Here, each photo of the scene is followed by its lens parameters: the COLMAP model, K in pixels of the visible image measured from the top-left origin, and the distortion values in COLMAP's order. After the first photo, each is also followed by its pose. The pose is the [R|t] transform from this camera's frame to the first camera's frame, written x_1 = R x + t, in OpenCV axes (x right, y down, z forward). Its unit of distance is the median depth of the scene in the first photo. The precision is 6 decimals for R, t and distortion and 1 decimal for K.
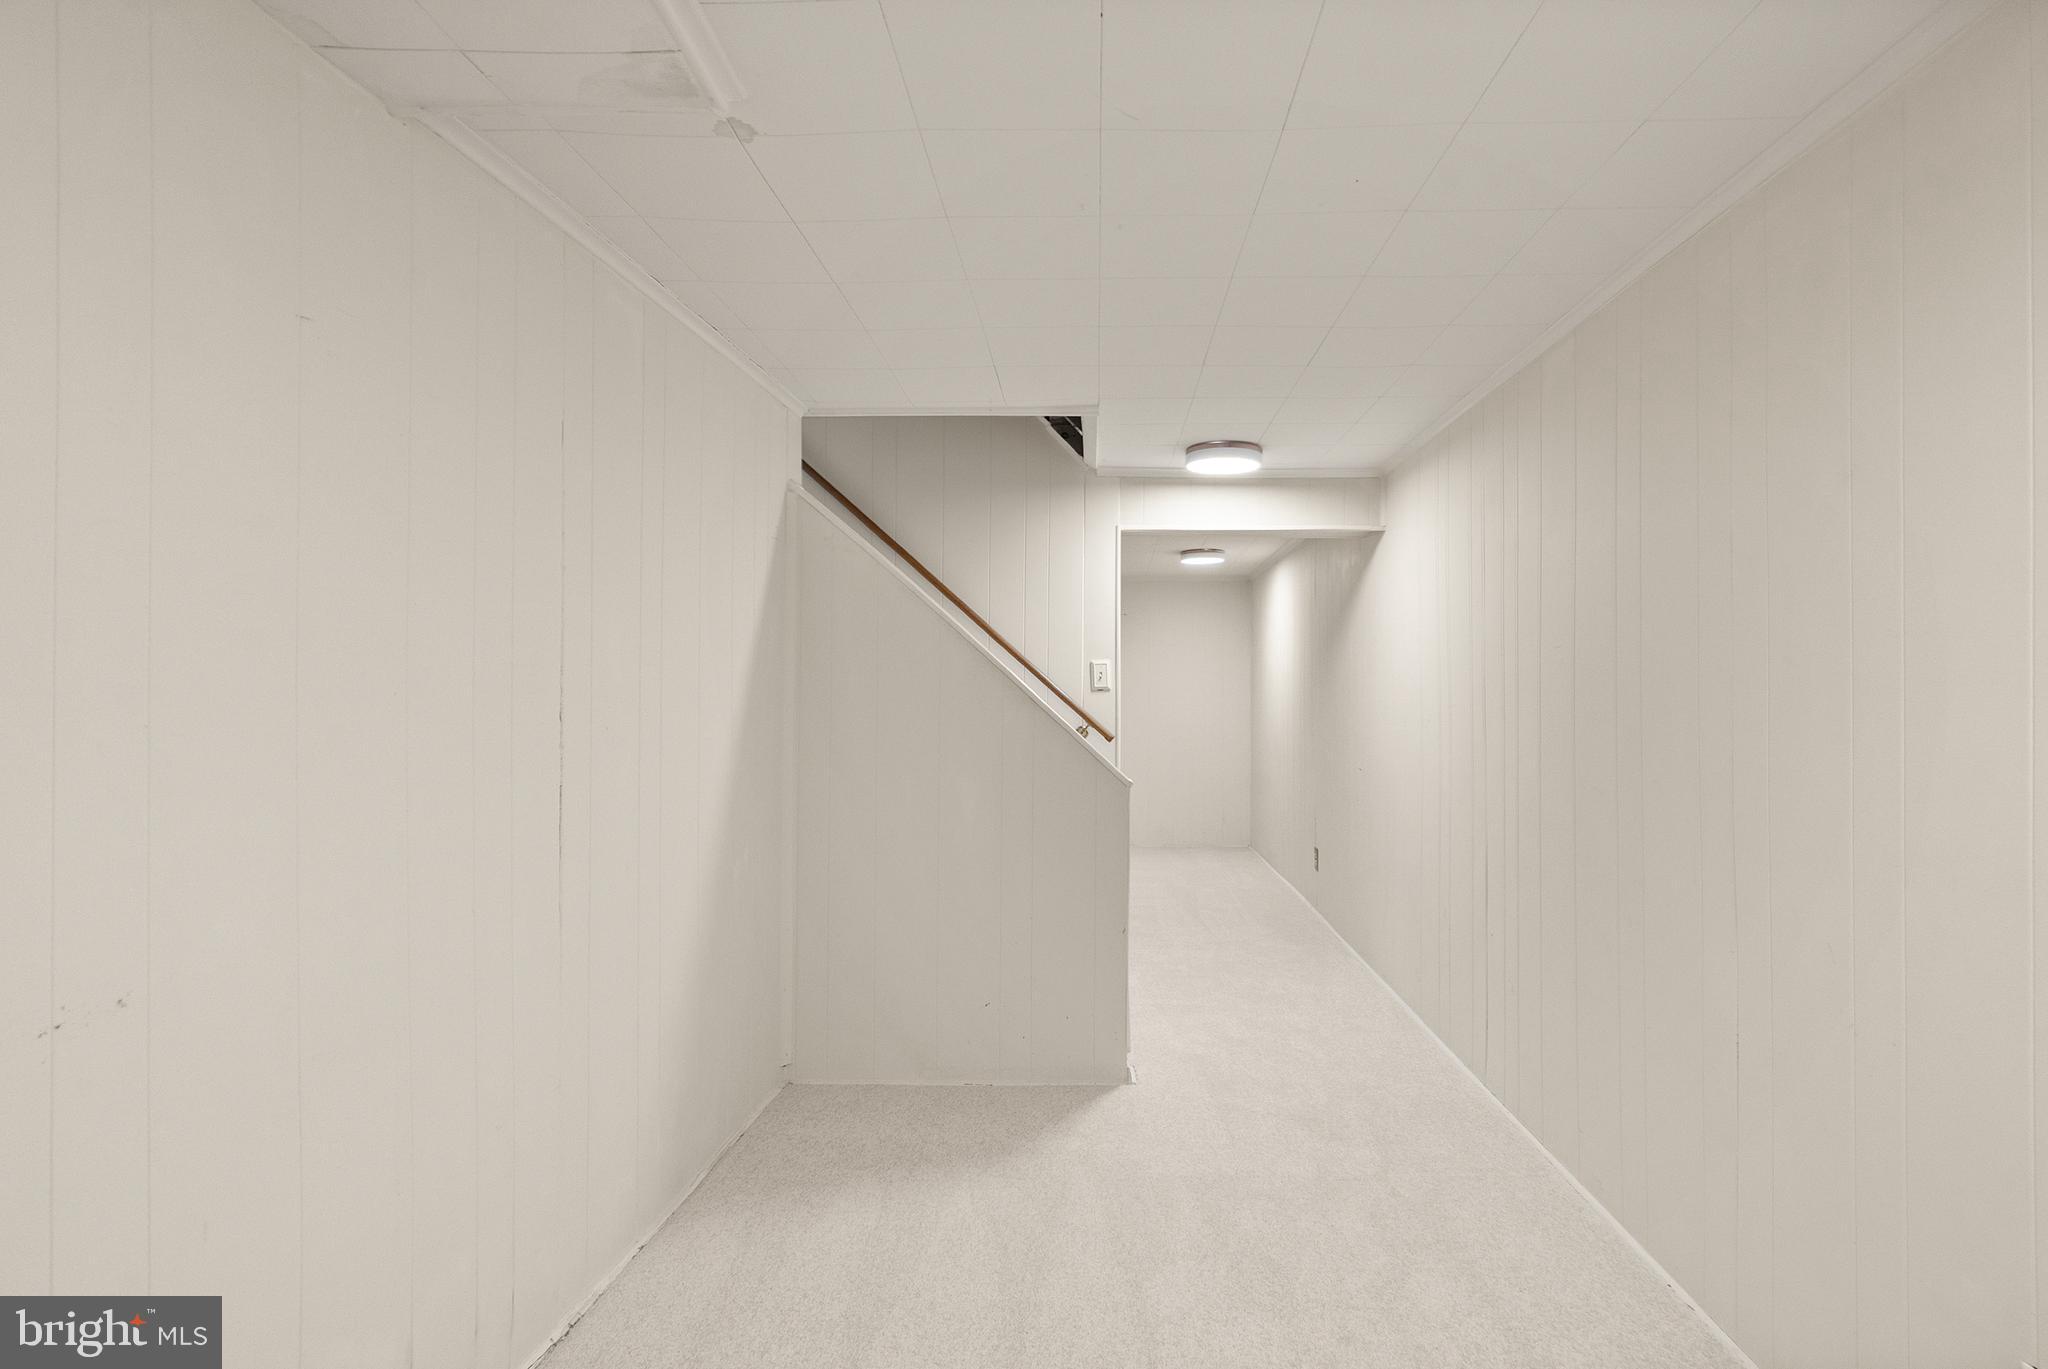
lens RADIAL K [[964.0, 0, 1024.0], [0, 964.0, 684.5], [0, 0, 1]] dist [0.001506, -0.000283]
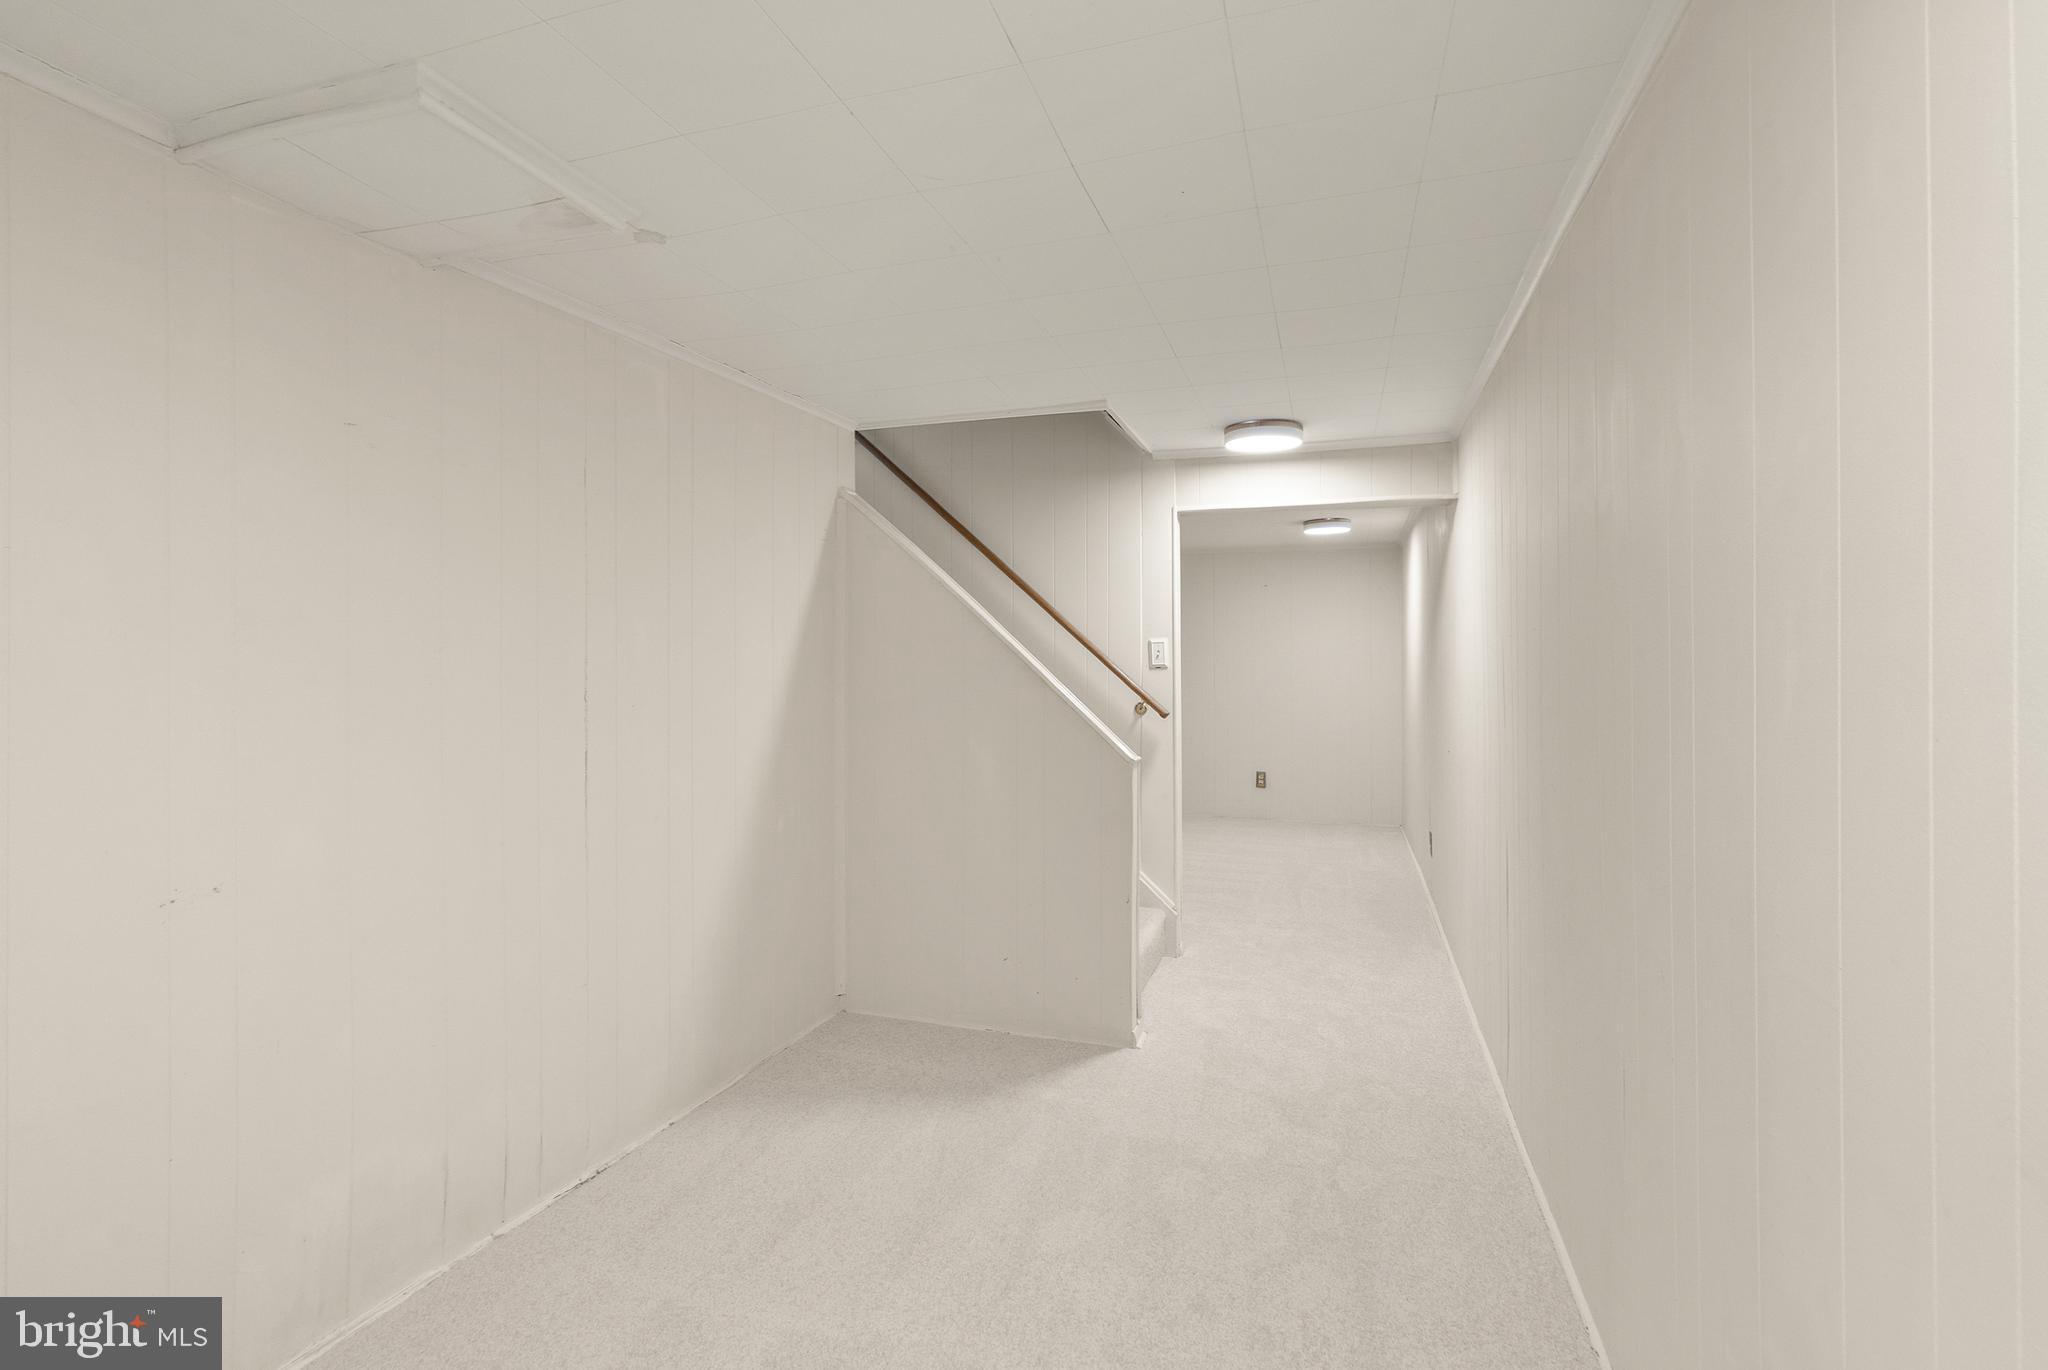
lens RADIAL K [[958.5, 0, 1025.0], [0, 958.5, 655.2], [0, 0, 1]] dist [-0.001616, 0.000543]
pose [[0.951352, -0.001923, -0.308101, 0.275900], [0.005278, 0.999936, 0.010056, -0.019956], [0.308062, -0.011193, 0.951300, -0.018236]]
